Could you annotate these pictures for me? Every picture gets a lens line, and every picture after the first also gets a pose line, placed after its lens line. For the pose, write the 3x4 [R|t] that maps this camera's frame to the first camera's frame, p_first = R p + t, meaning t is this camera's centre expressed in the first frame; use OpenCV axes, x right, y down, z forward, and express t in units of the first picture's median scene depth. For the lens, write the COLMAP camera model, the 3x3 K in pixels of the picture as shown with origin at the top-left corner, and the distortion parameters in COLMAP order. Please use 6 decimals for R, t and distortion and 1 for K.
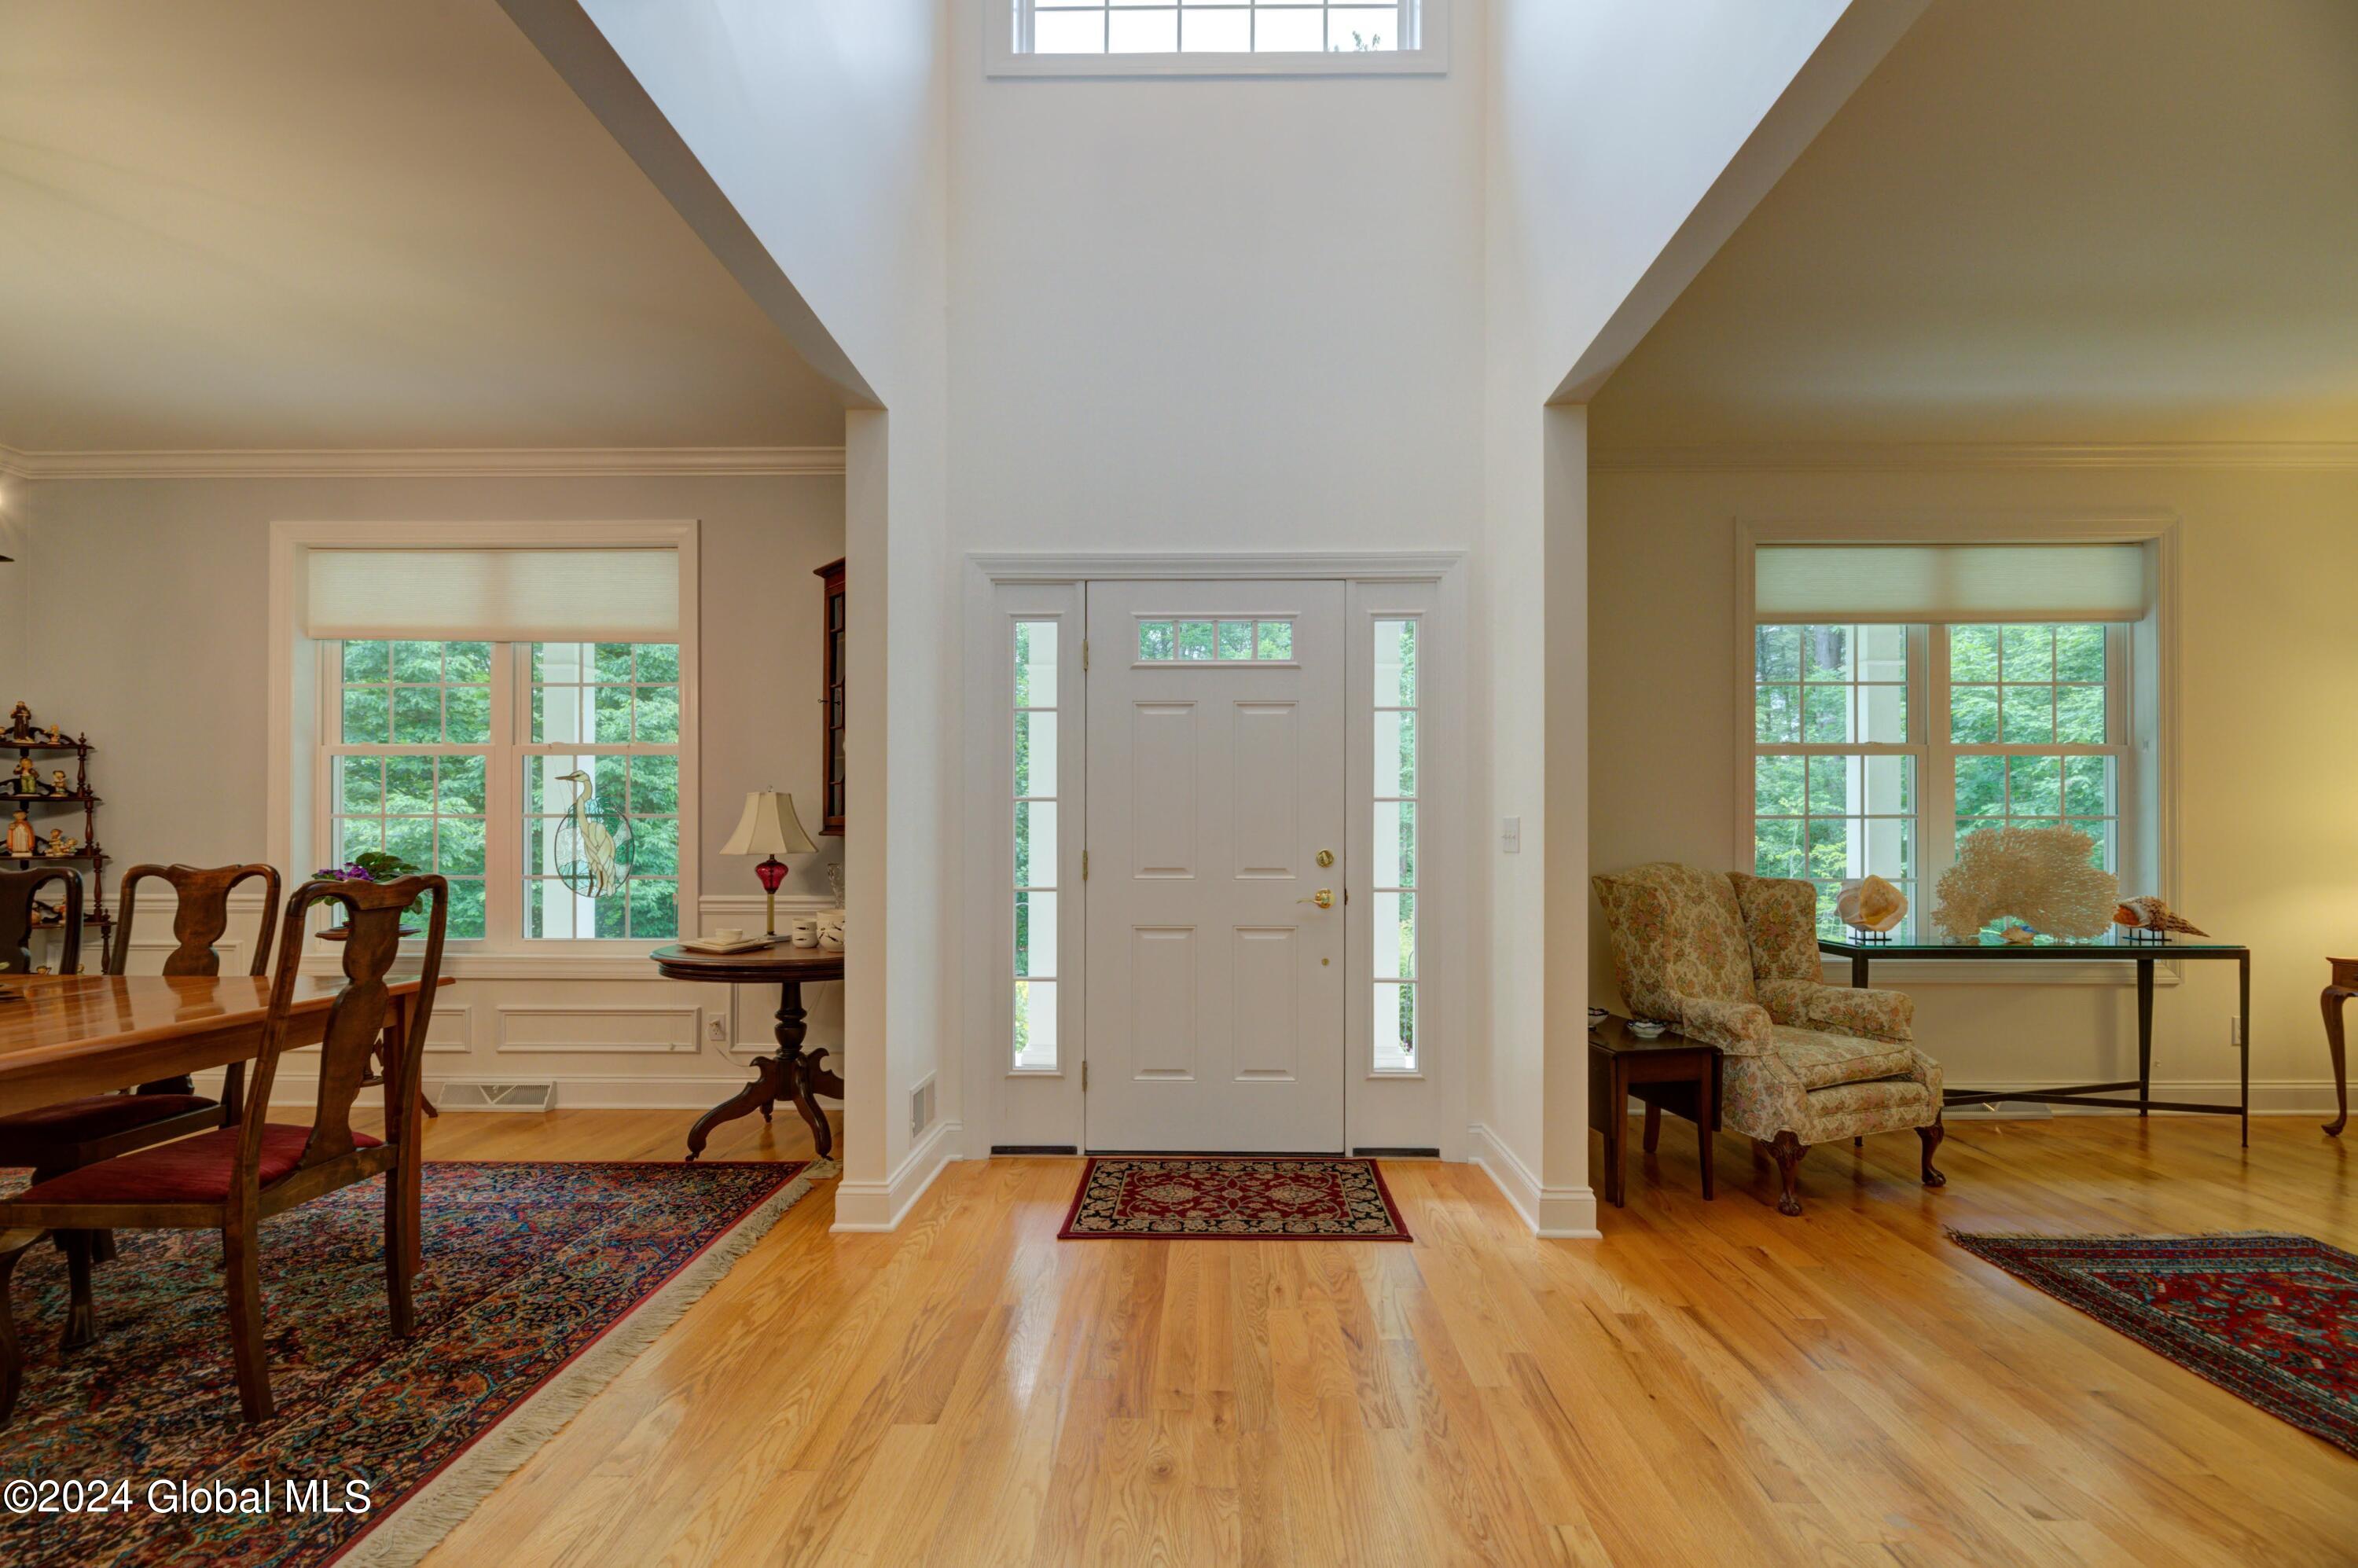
lens RADIAL K [[999.2, 0, 1184.6], [0, 999.2, 823.4], [0, 0, 1]] dist [0.000625, -0.007827]
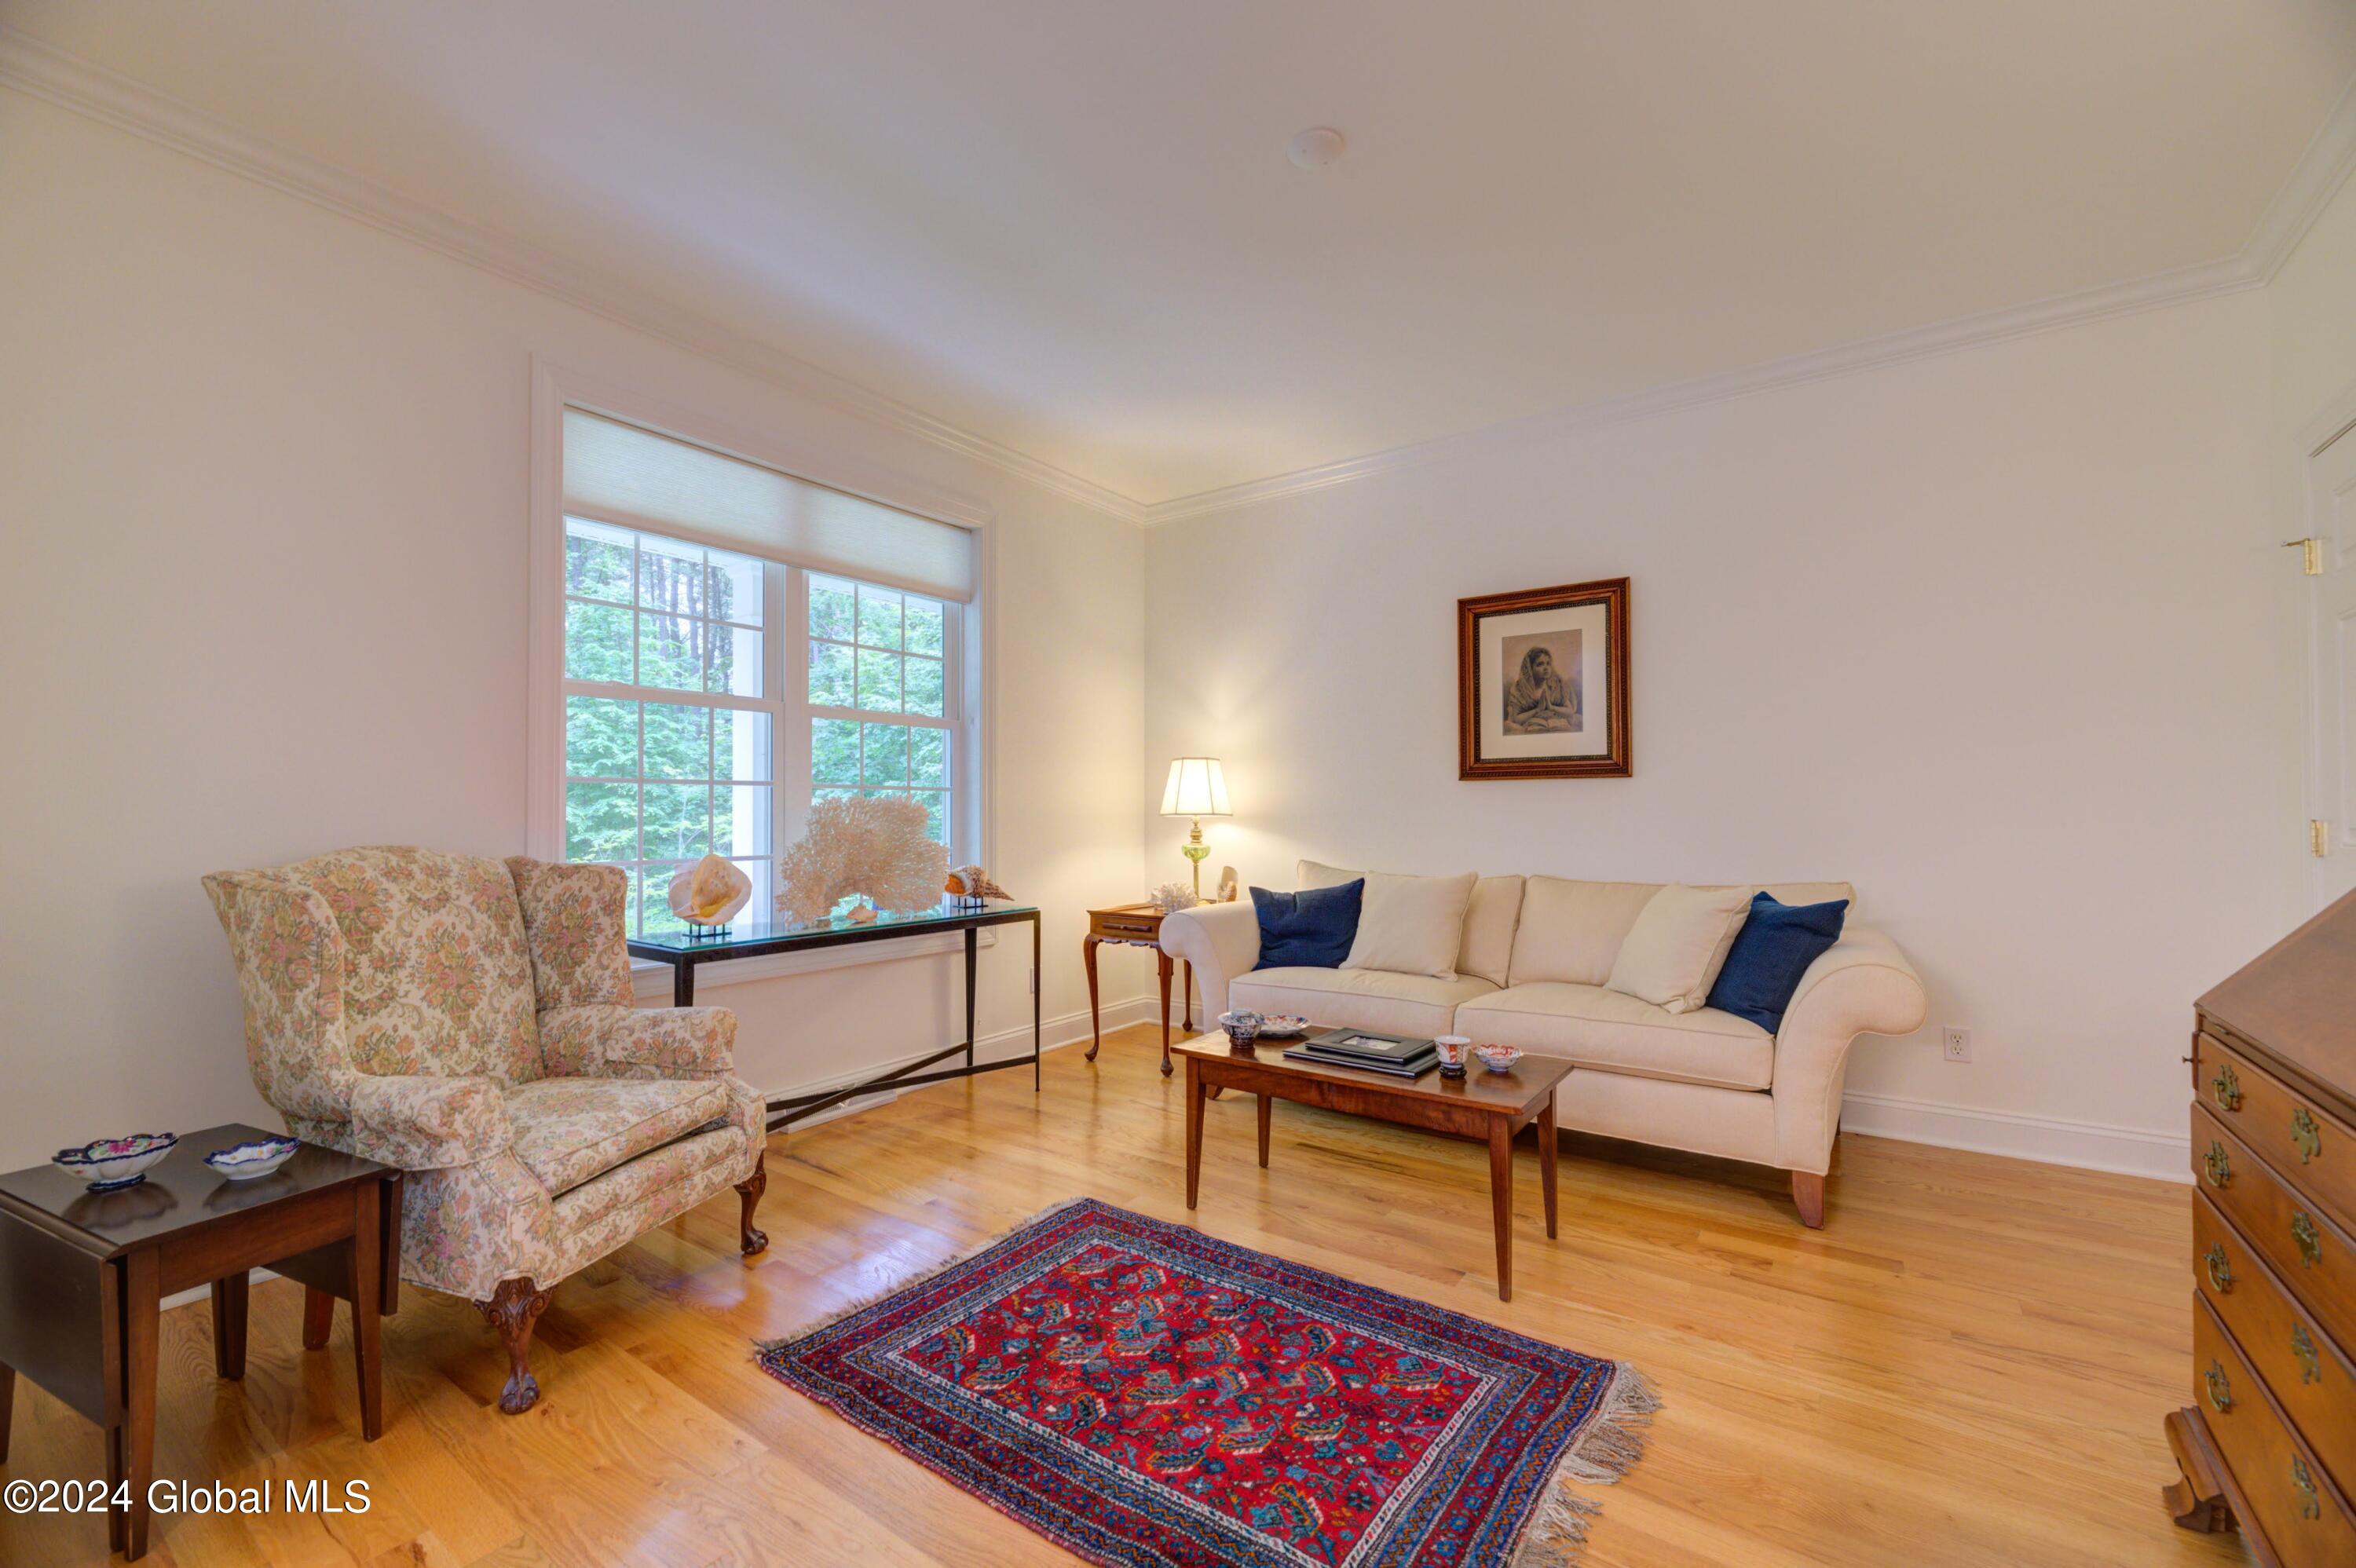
lens RADIAL K [[969.1, 0, 1180.7], [0, 969.1, 800.3], [0, 0, 1]] dist [0.000098, 0.000009]
pose [[0.567412, 0.009547, 0.823379, 0.277030], [-0.005555, 0.999954, -0.007766, 0.012802], [-0.823416, -0.000168, 0.567439, 0.261019]]
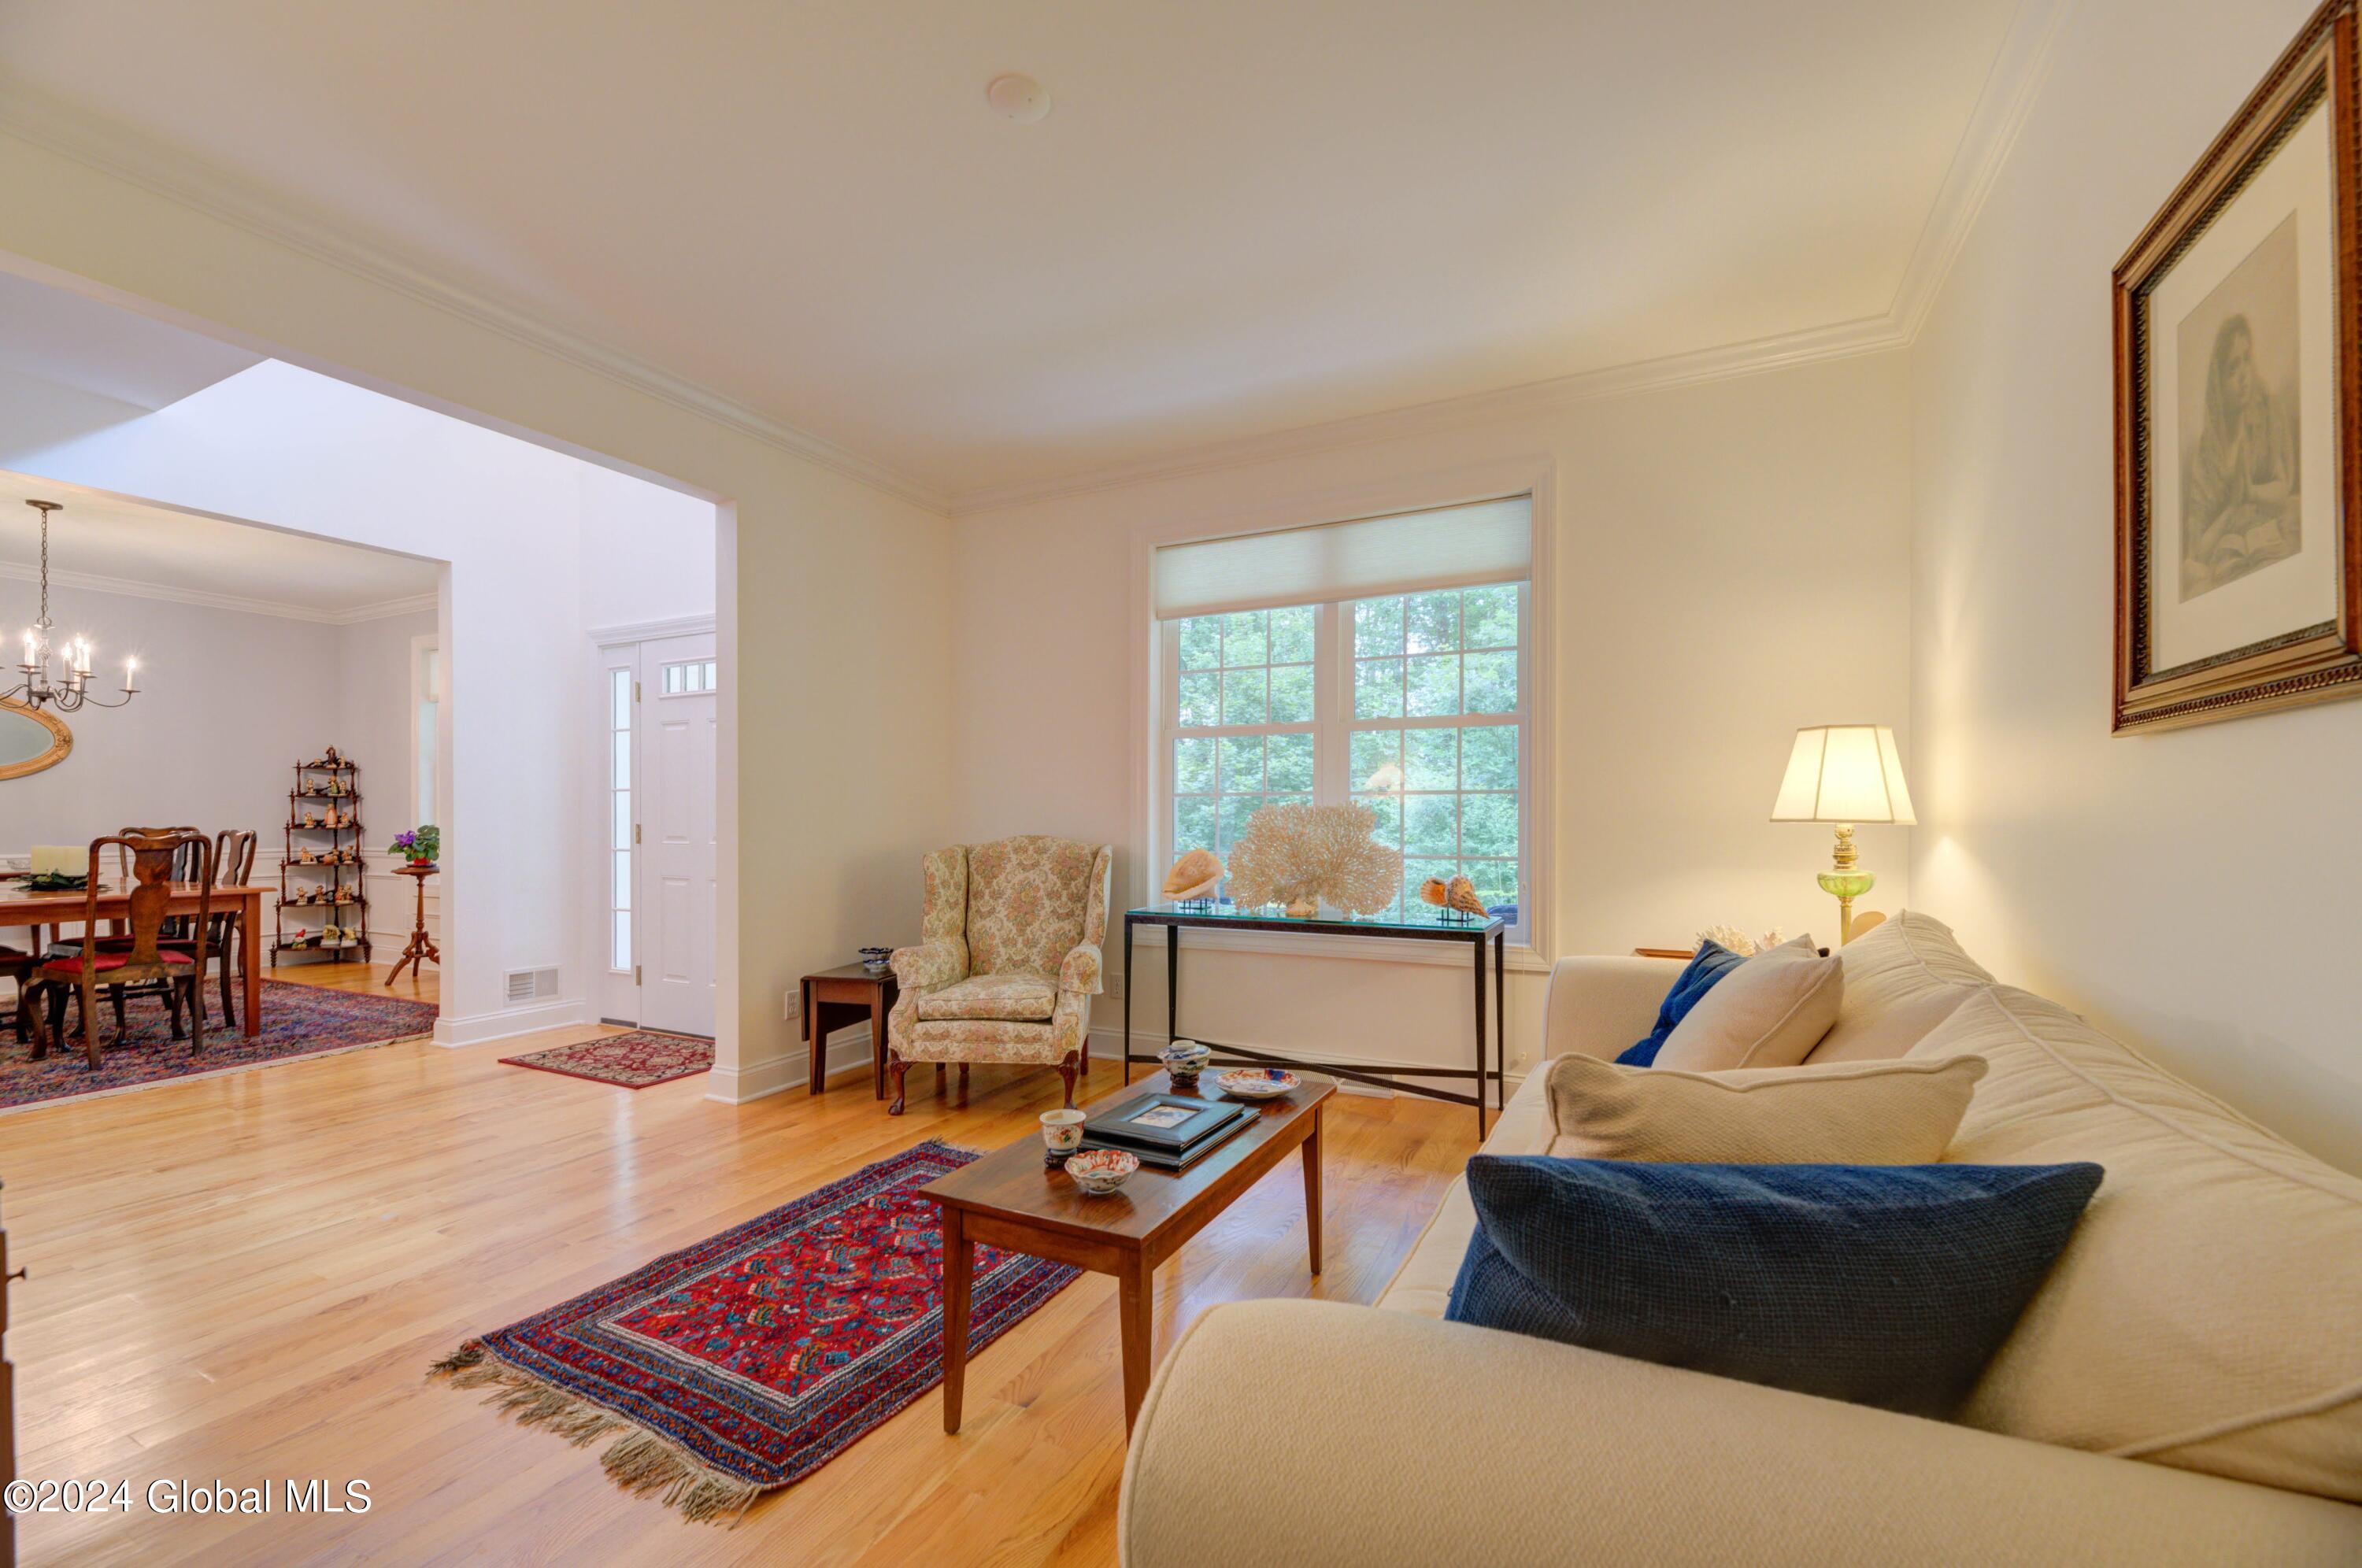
lens RADIAL K [[962.6, 0, 1185.9], [0, 962.6, 814.8], [0, 0, 1]] dist [0.001276, 0.000020]
pose [[0.899773, -0.002585, -0.436351, 1.185497], [0.005714, 0.999967, 0.005859, 0.009252], [0.436321, -0.007765, 0.899757, 0.063164]]
